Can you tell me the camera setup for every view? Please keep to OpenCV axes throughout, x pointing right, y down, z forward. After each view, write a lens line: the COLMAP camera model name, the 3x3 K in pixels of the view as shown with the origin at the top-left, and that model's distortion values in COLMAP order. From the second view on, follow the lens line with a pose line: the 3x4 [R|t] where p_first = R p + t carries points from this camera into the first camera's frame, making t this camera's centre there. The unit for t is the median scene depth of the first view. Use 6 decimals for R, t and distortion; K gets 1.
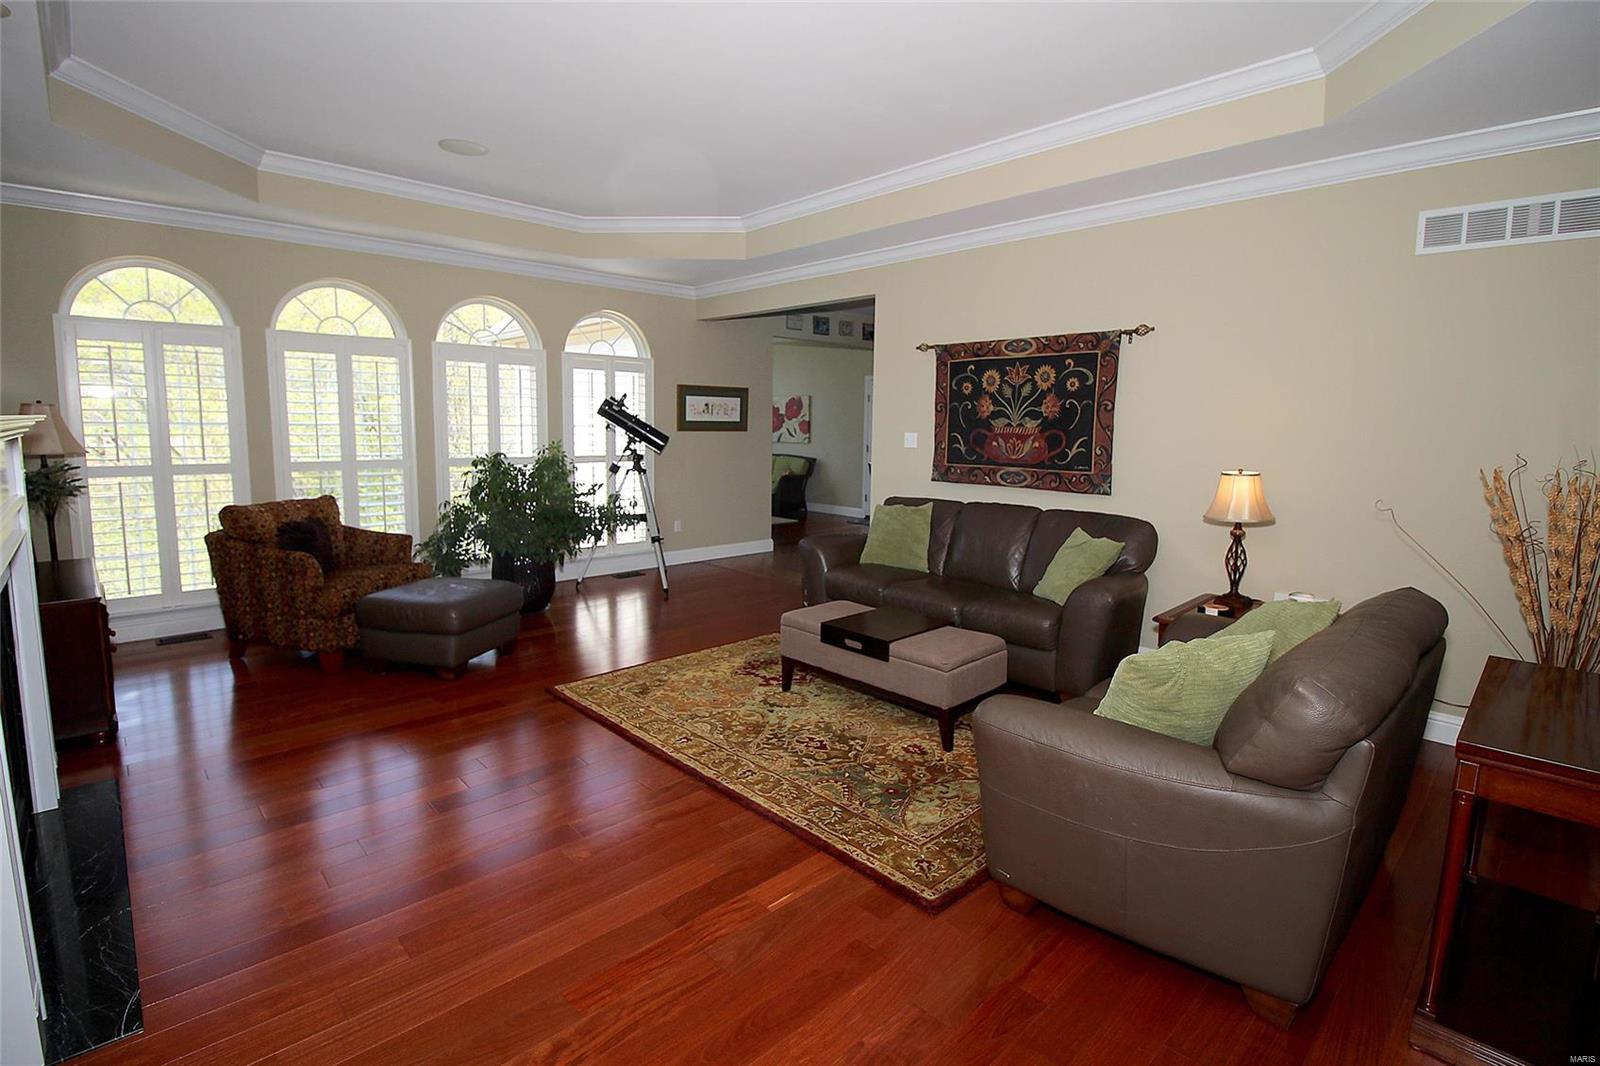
lens RADIAL K [[740.5, 0, 801.6], [0, 740.5, 524.3], [0, 0, 1]] dist [0.004410, 0.000061]
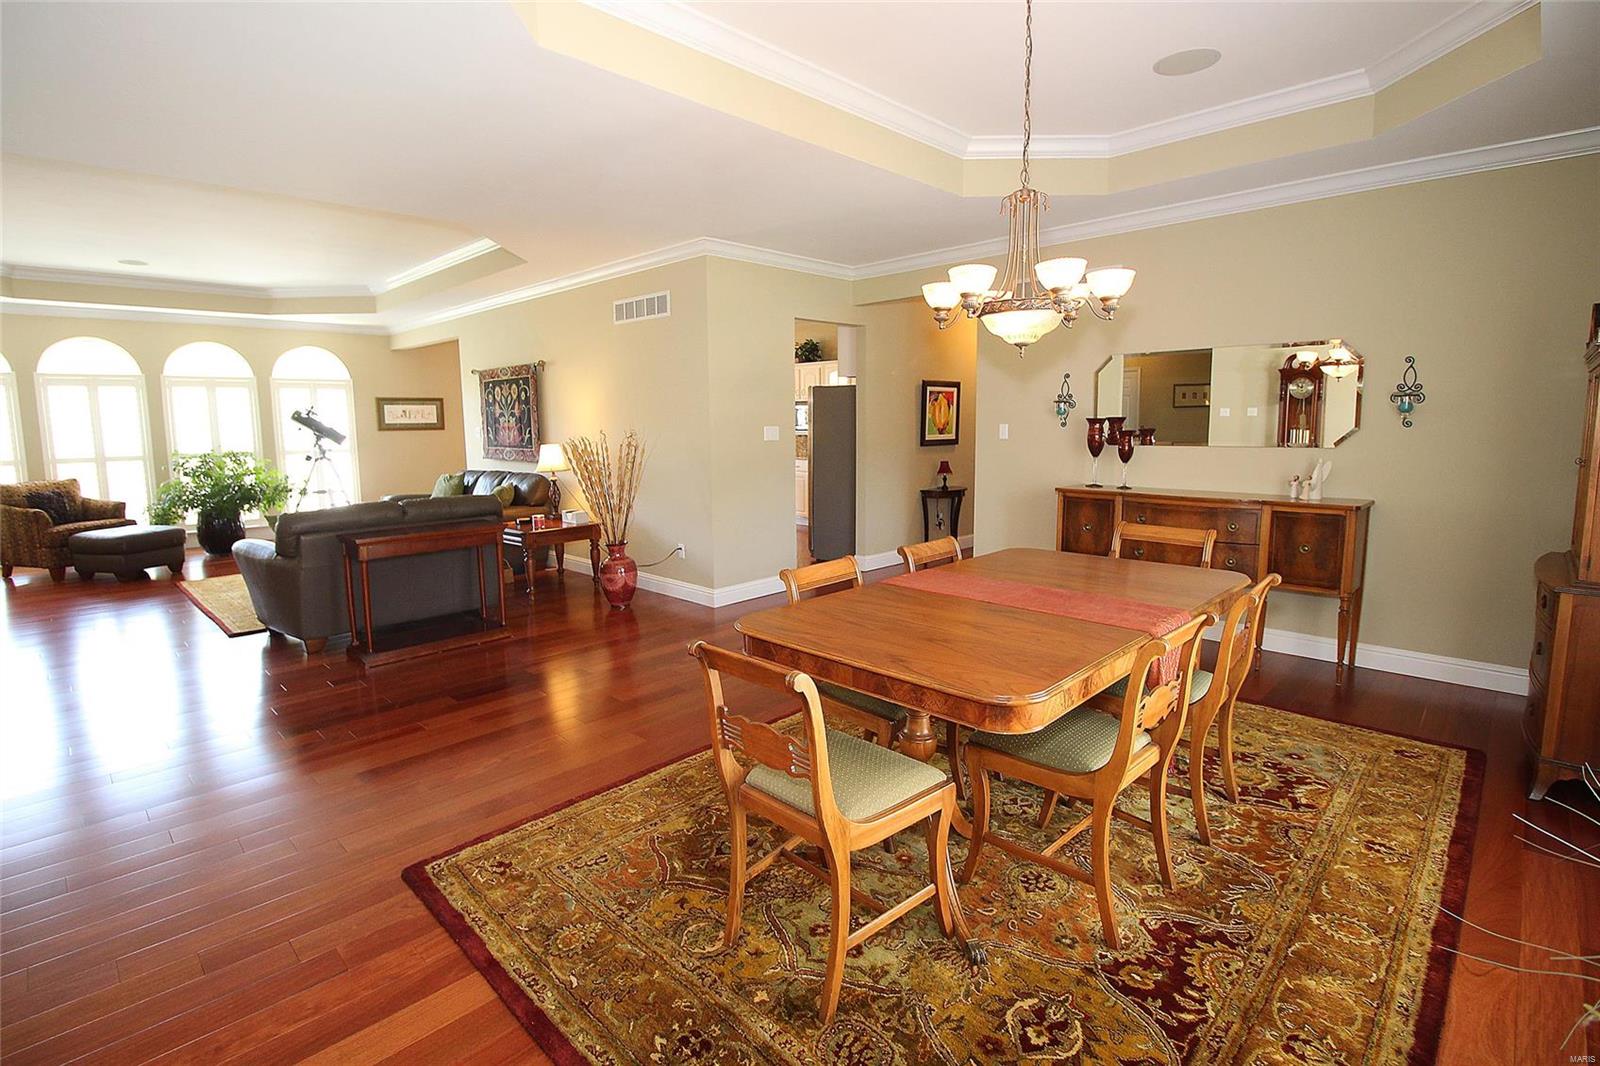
lens RADIAL K [[765.4, 0, 795.4], [0, 765.4, 523.6], [0, 0, 1]] dist [-0.003682, -0.002084]
pose [[0.999705, -0.024059, 0.003286, 0.829684], [0.024066, 0.999709, -0.001936, 0.093828], [-0.003239, 0.002014, 0.999993, -0.585502]]
